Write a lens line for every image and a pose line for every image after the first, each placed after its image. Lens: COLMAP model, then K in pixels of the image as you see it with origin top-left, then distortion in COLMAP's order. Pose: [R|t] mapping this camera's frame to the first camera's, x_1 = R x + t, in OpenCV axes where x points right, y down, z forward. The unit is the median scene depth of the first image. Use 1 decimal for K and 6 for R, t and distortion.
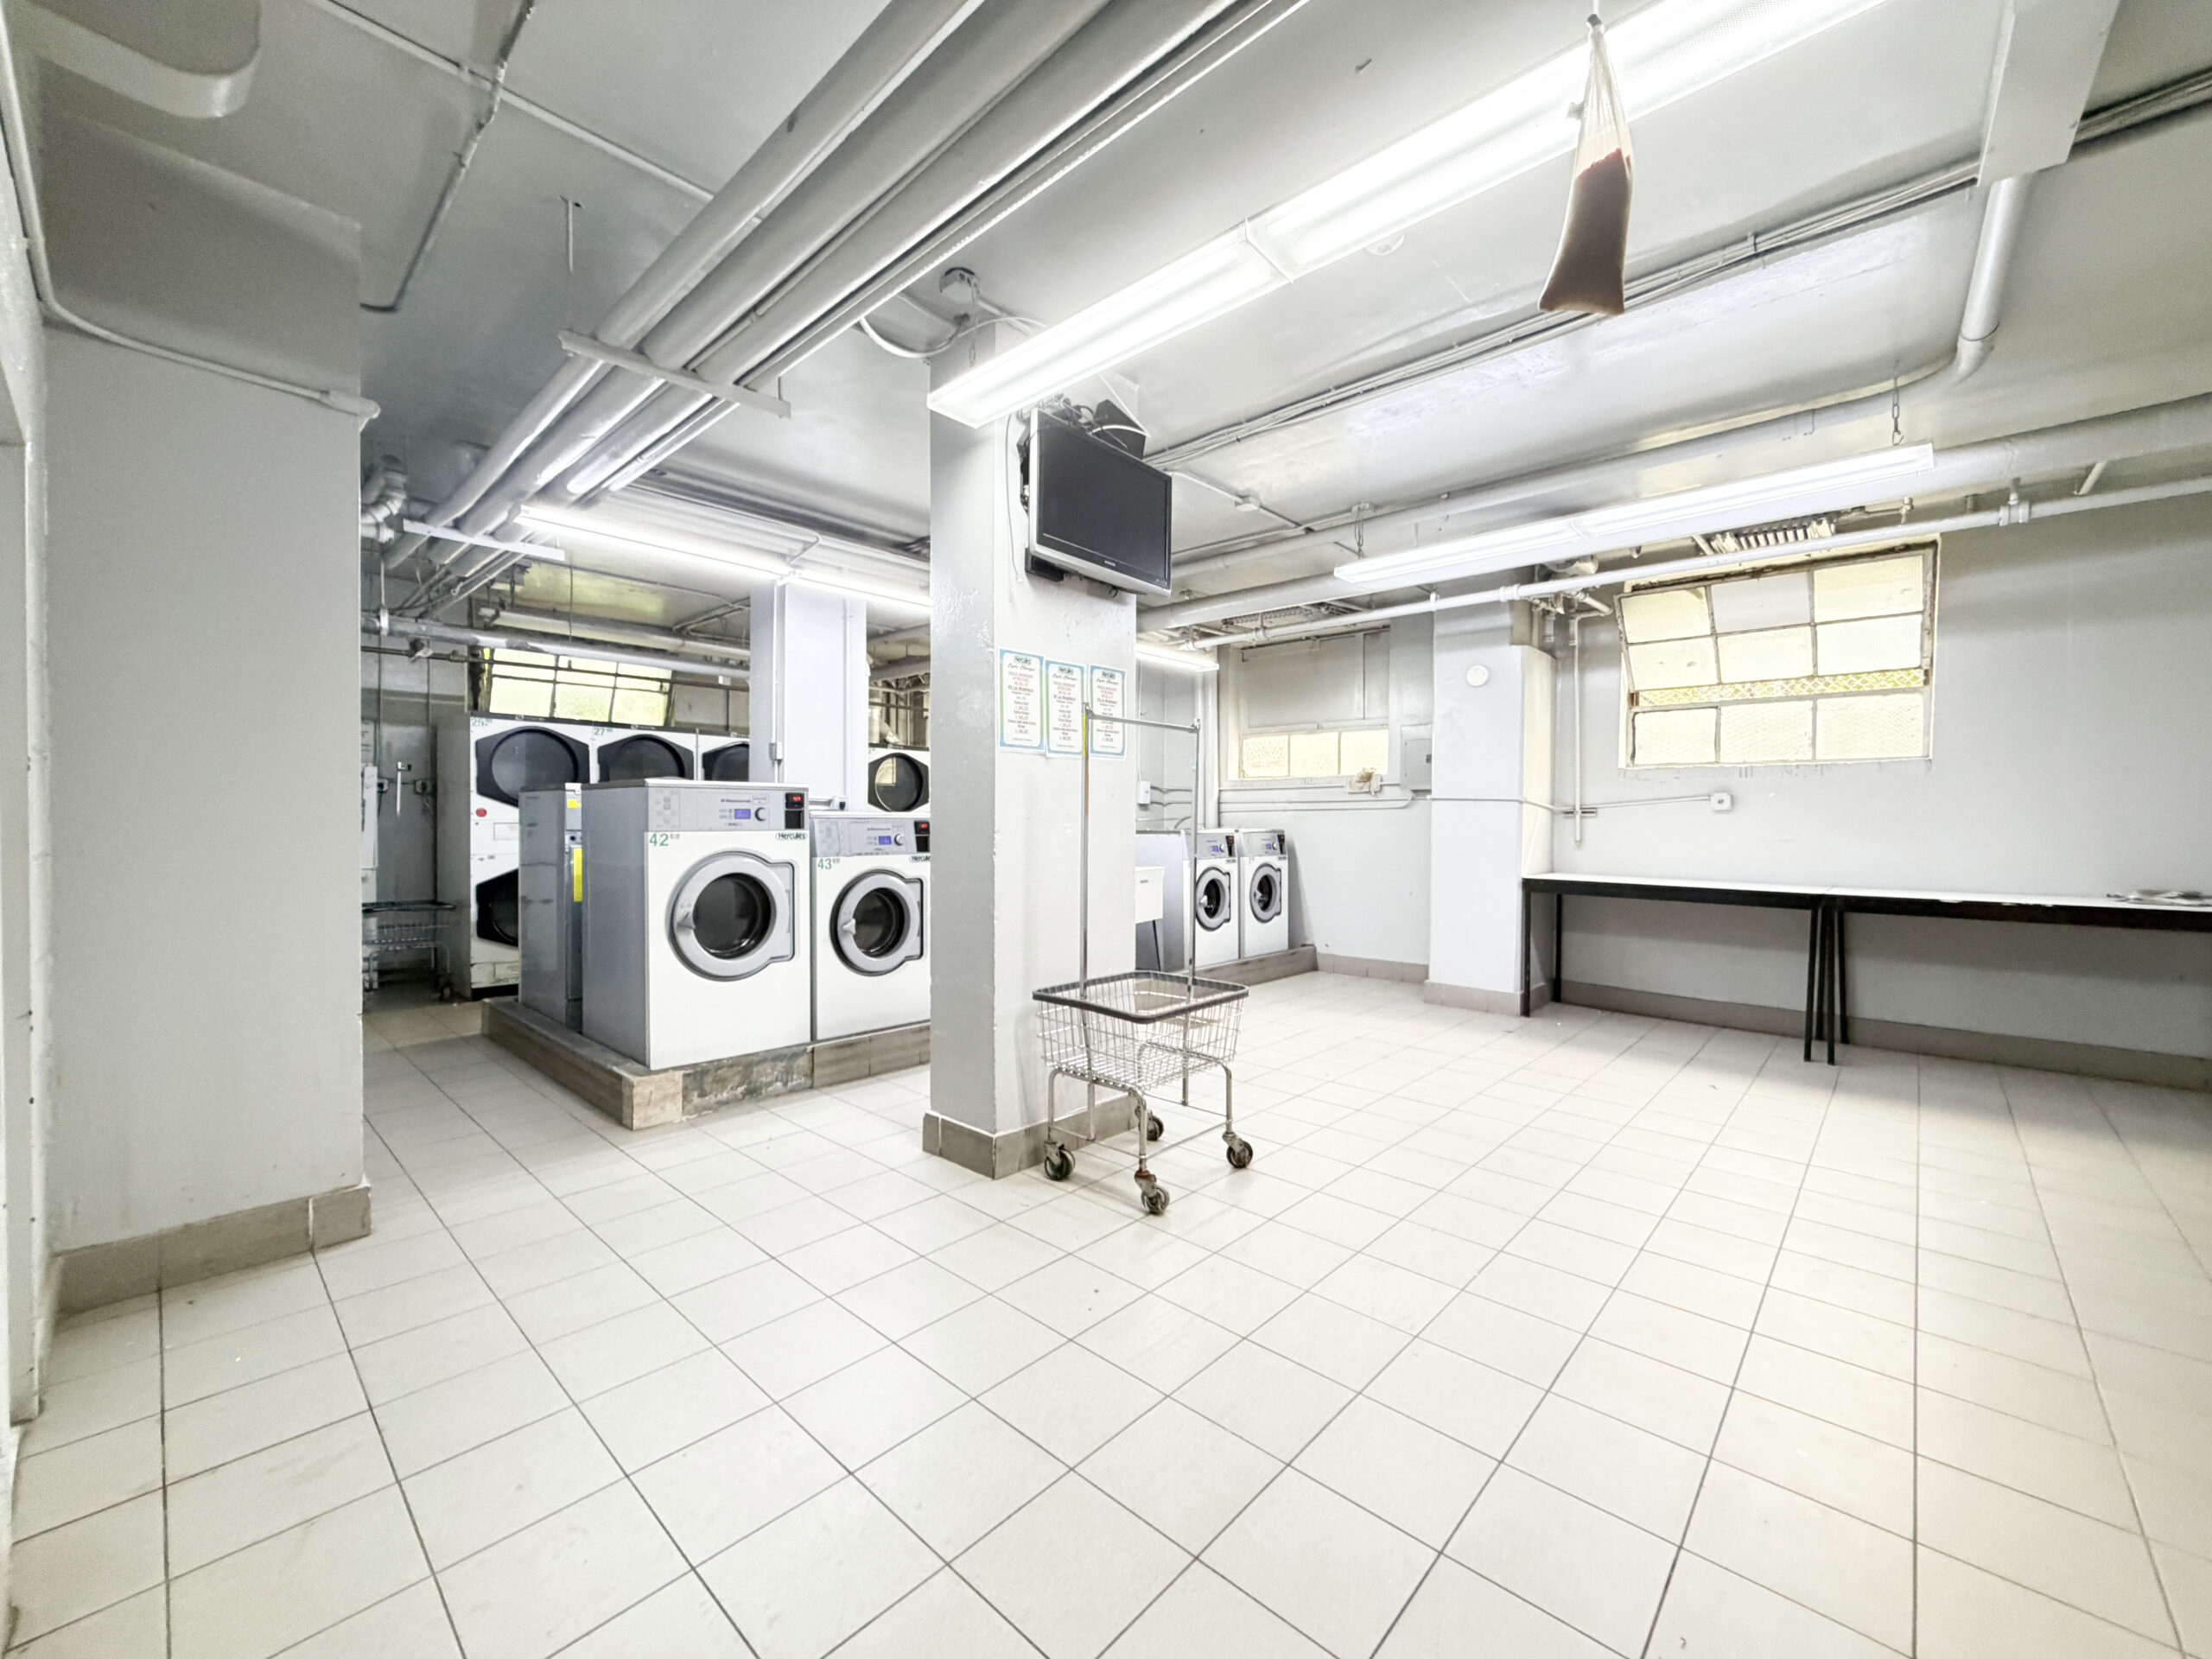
lens RADIAL K [[888.3, 0, 1106.0], [0, 888.3, 829.5], [0, 0, 1]] dist [-0.000530, -0.000092]
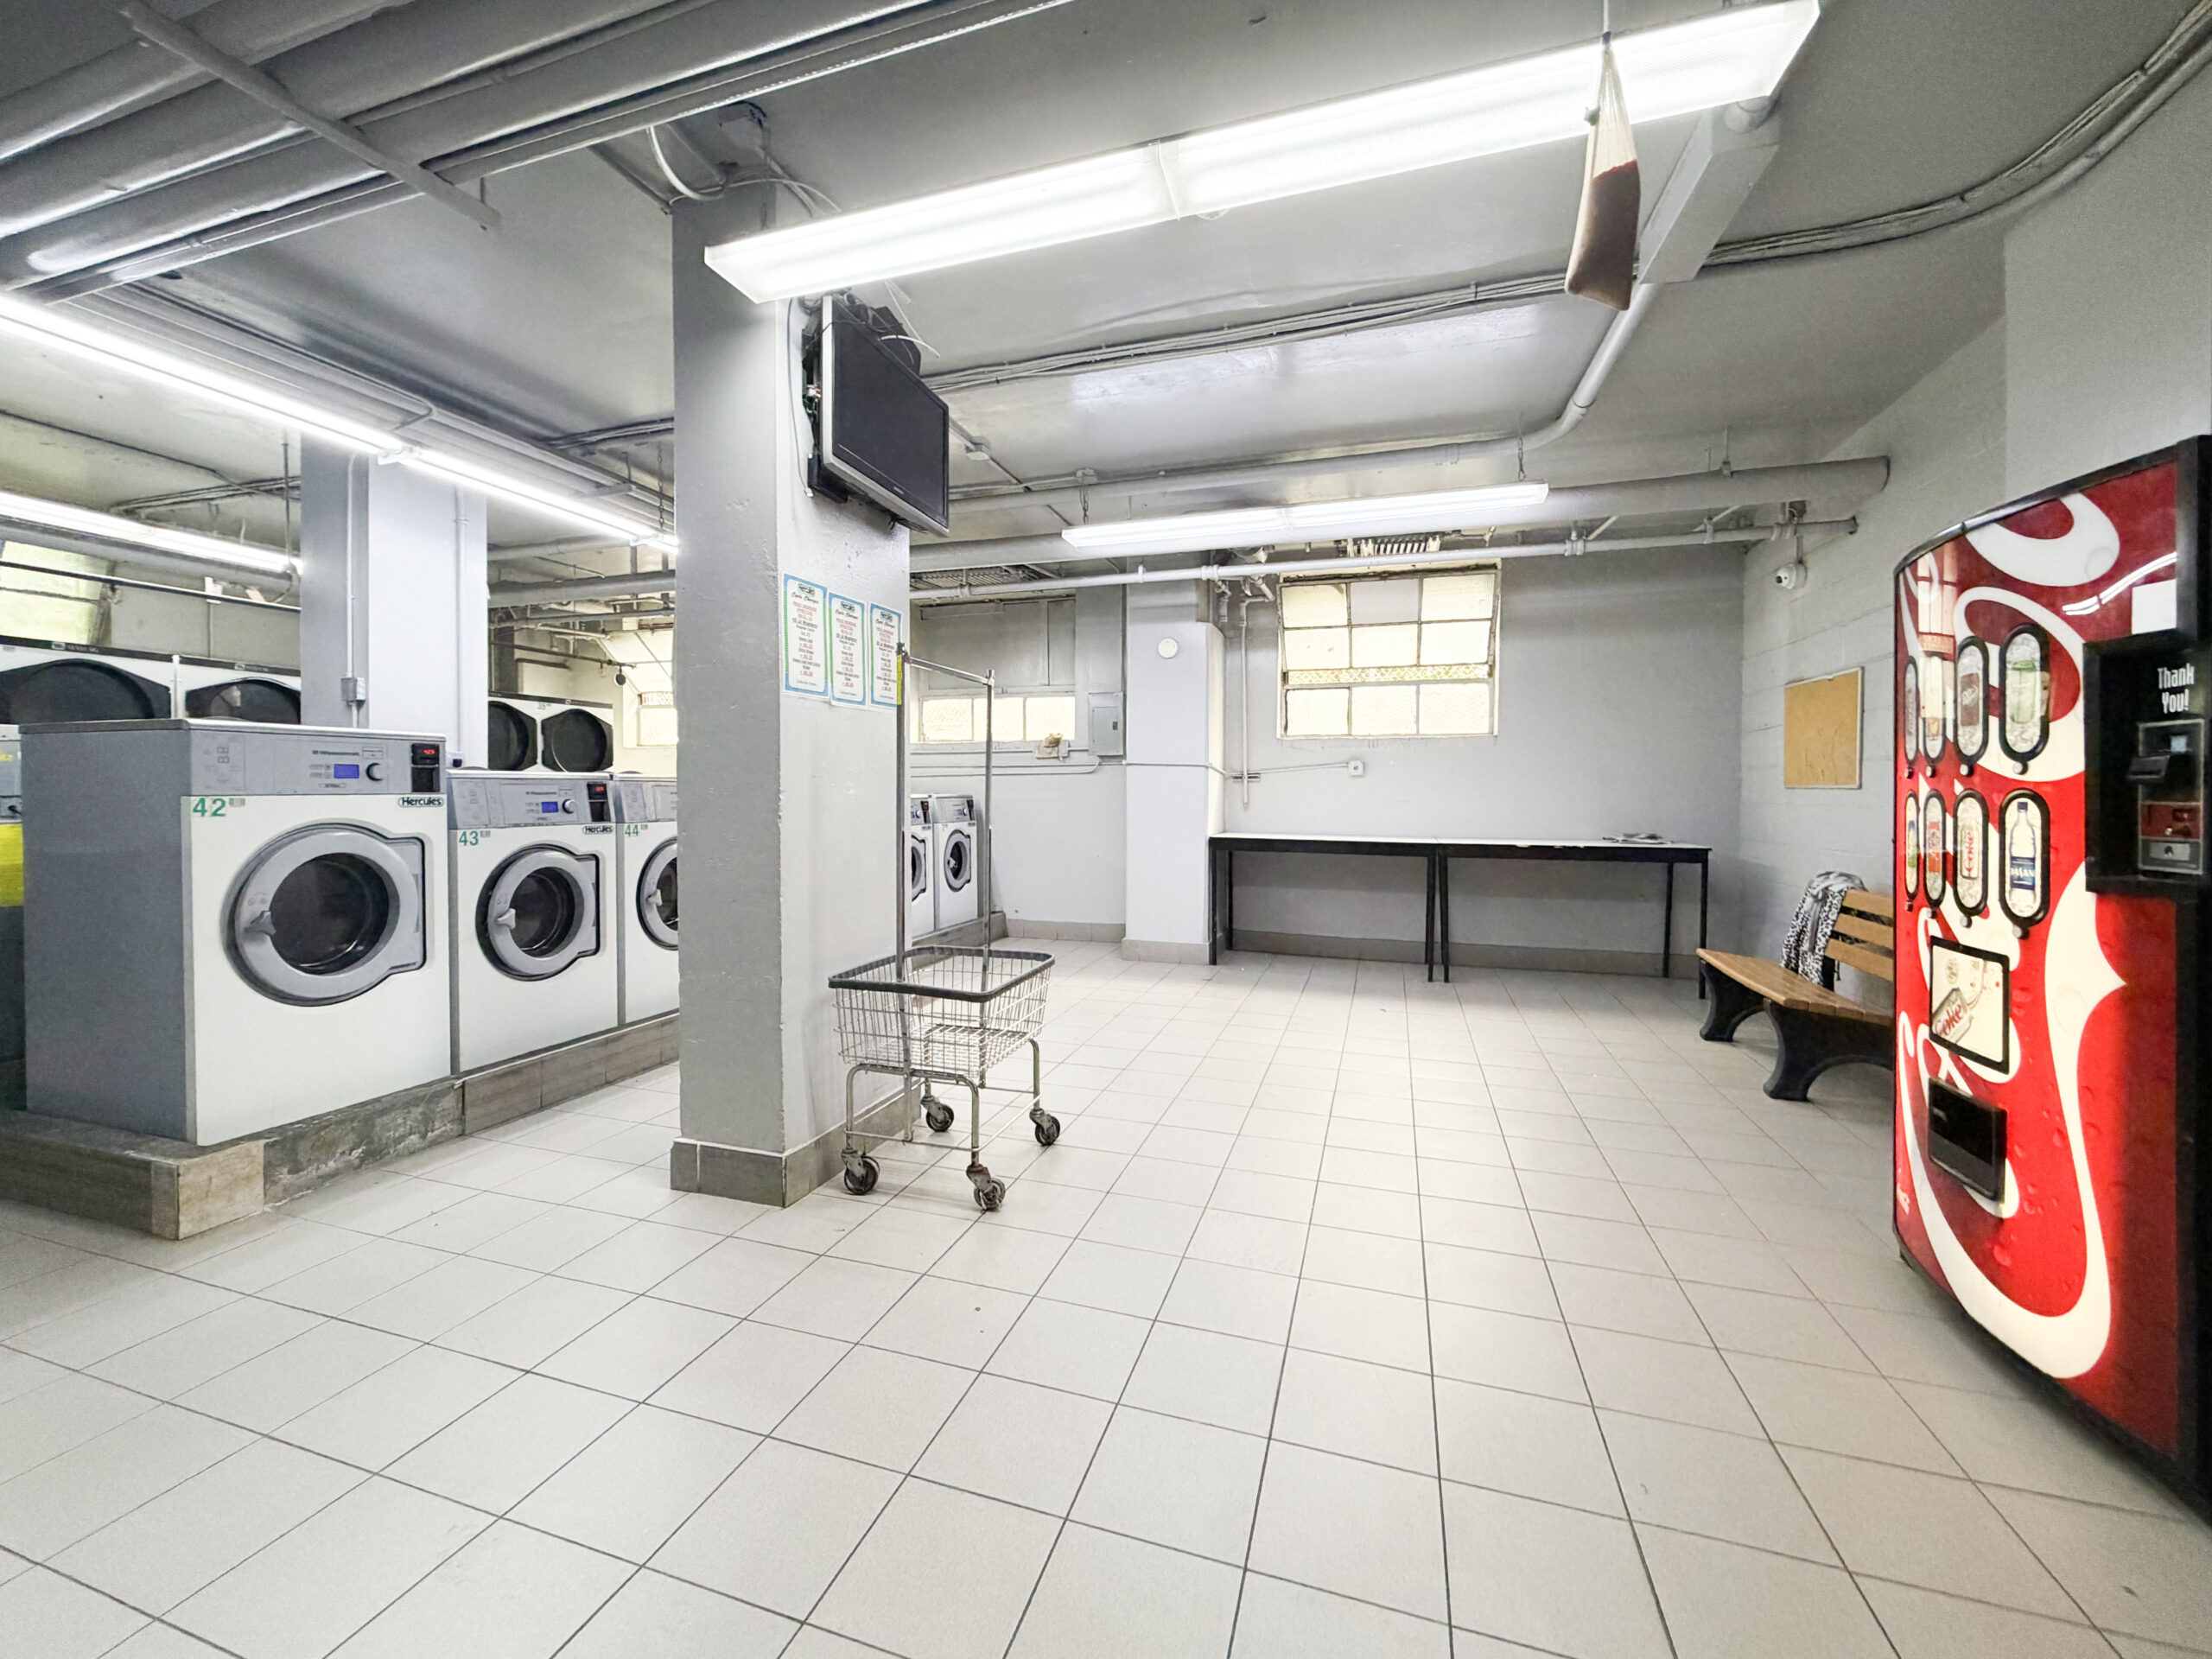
lens RADIAL K [[901.4, 0, 1098.4], [0, 901.4, 796.7], [0, 0, 1]] dist [-0.000012, -0.000348]
pose [[0.909795, -0.005561, 0.415020, -0.149644], [0.006824, 0.999976, -0.001561, 0.008015], [-0.415001, 0.004252, 0.909811, 0.075781]]
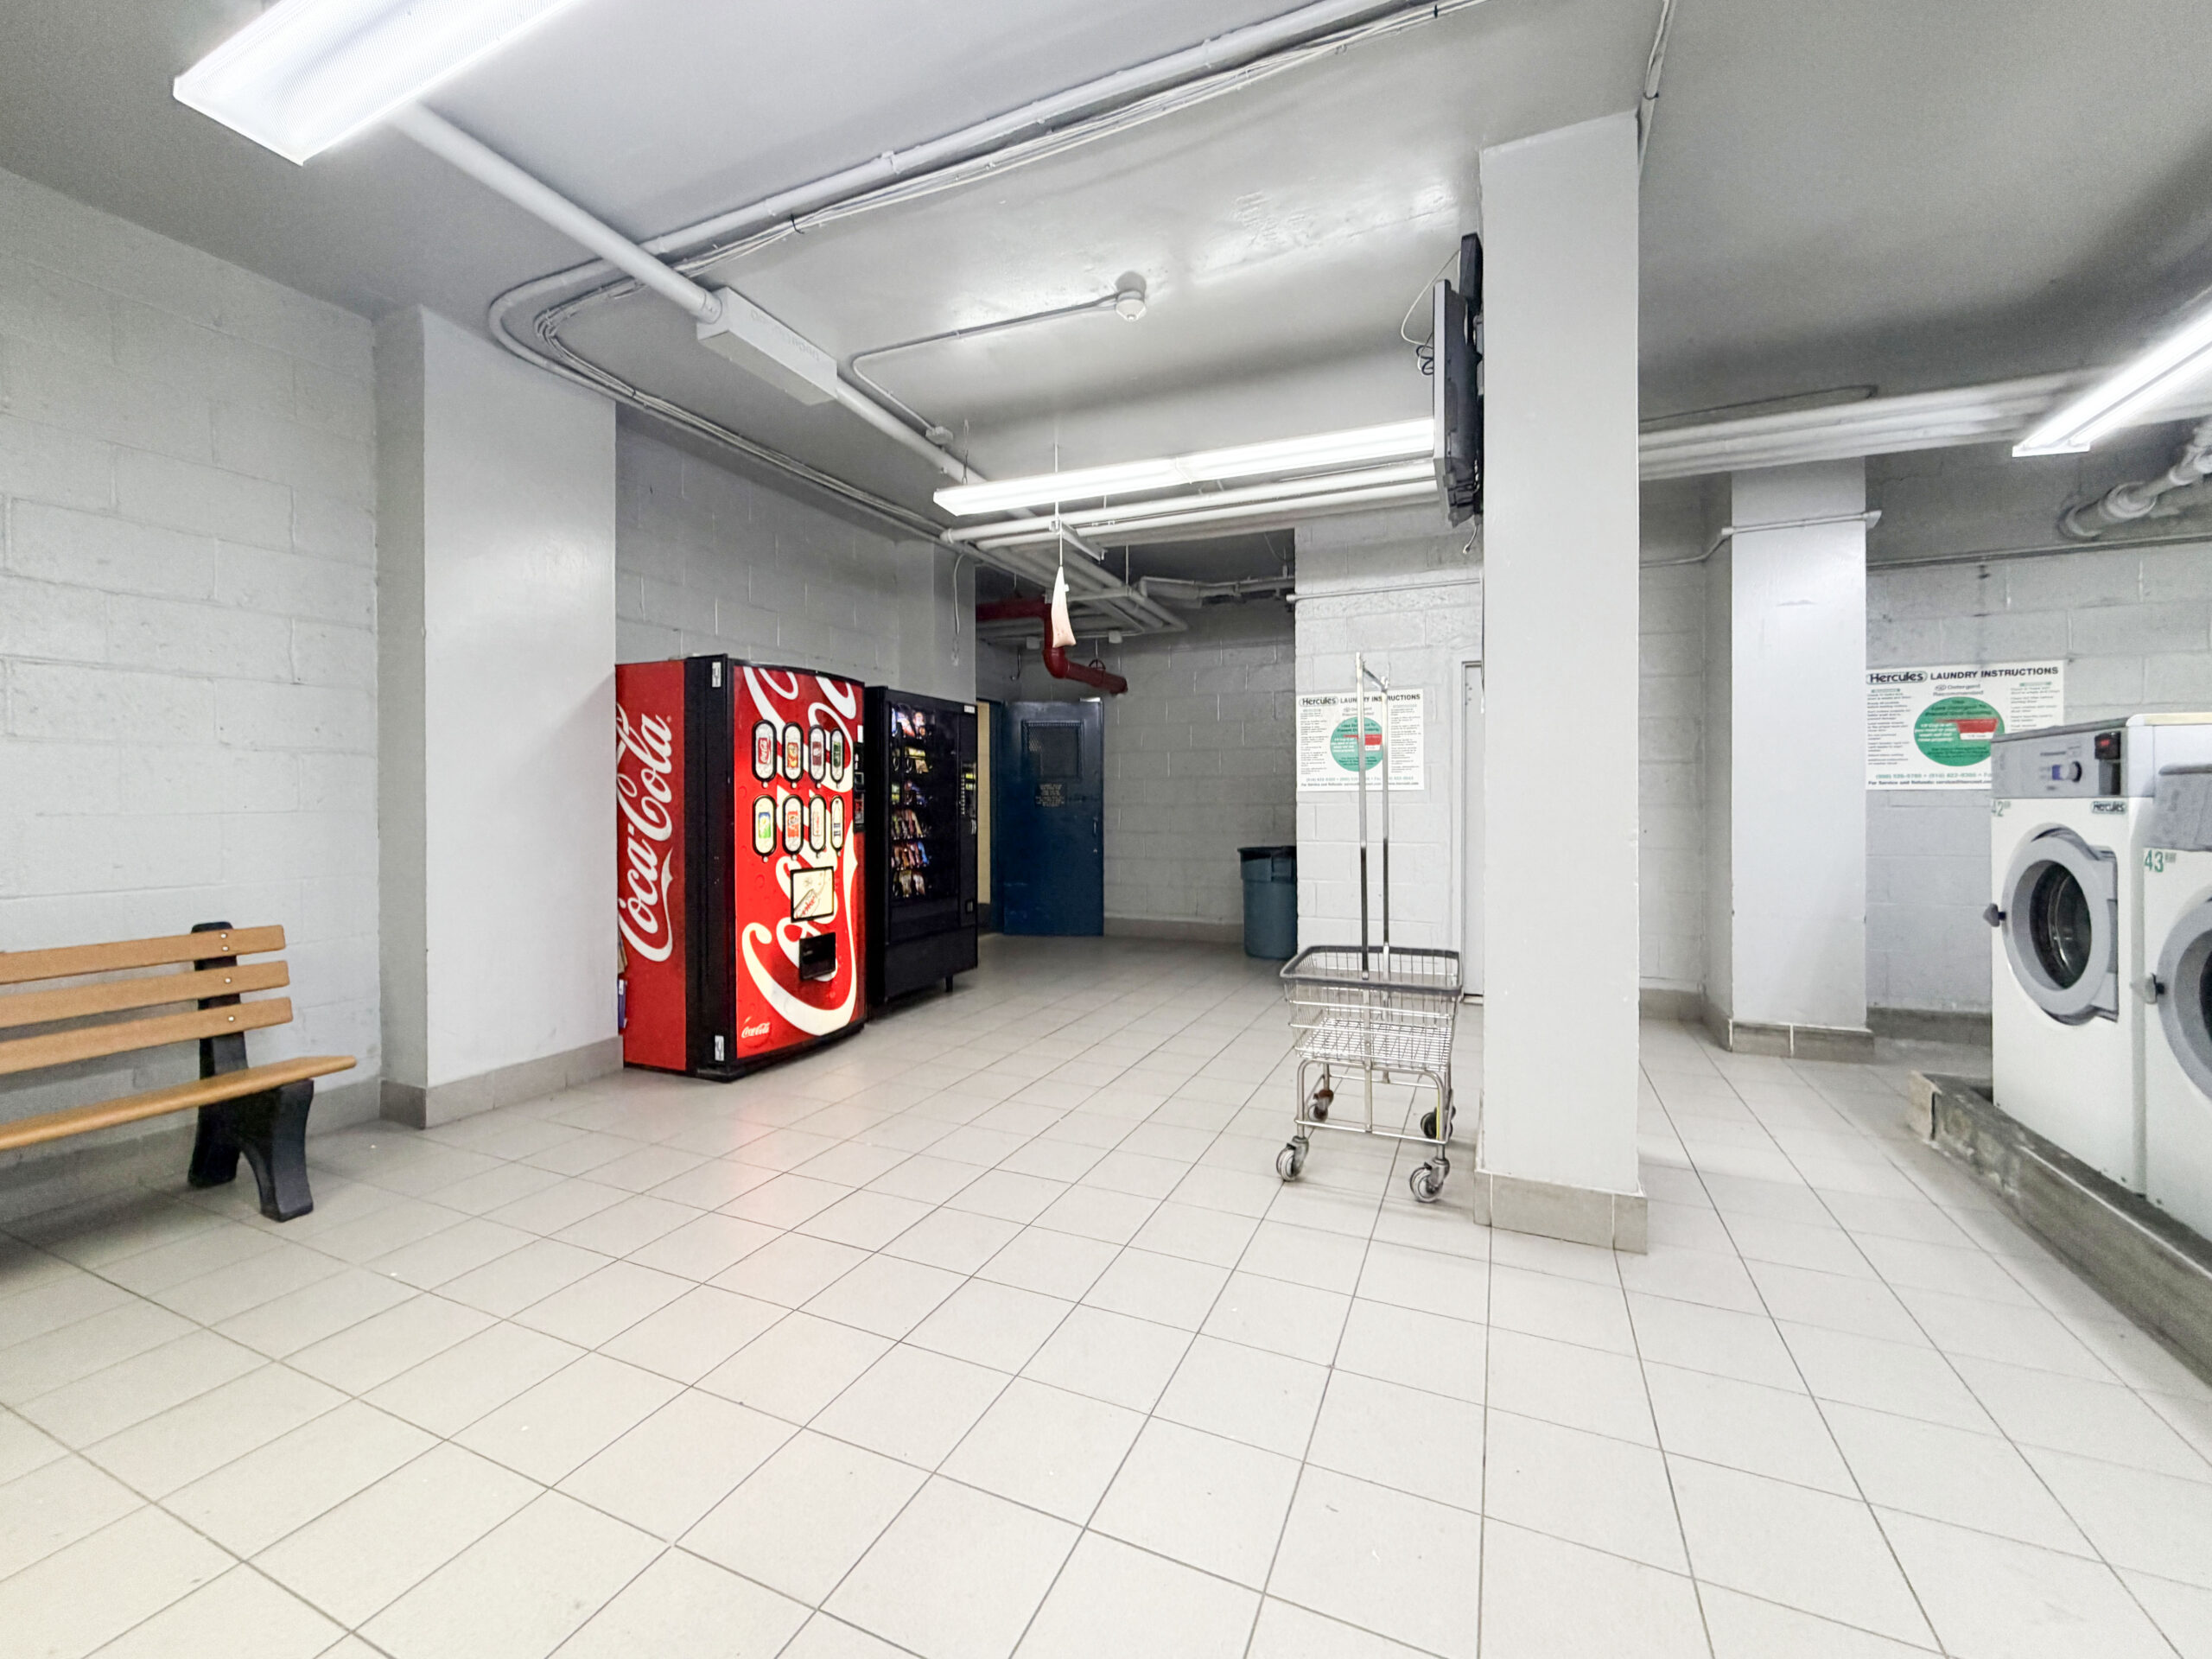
lens RADIAL K [[901.4, 0, 1098.4], [0, 901.4, 796.7], [0, 0, 1]] dist [-0.000012, -0.000348]
pose [[-0.948235, -0.002656, -0.317557, 0.447765], [-0.005500, 0.999952, 0.008059, -0.000593], [0.317521, 0.009388, -0.948205, 1.313460]]
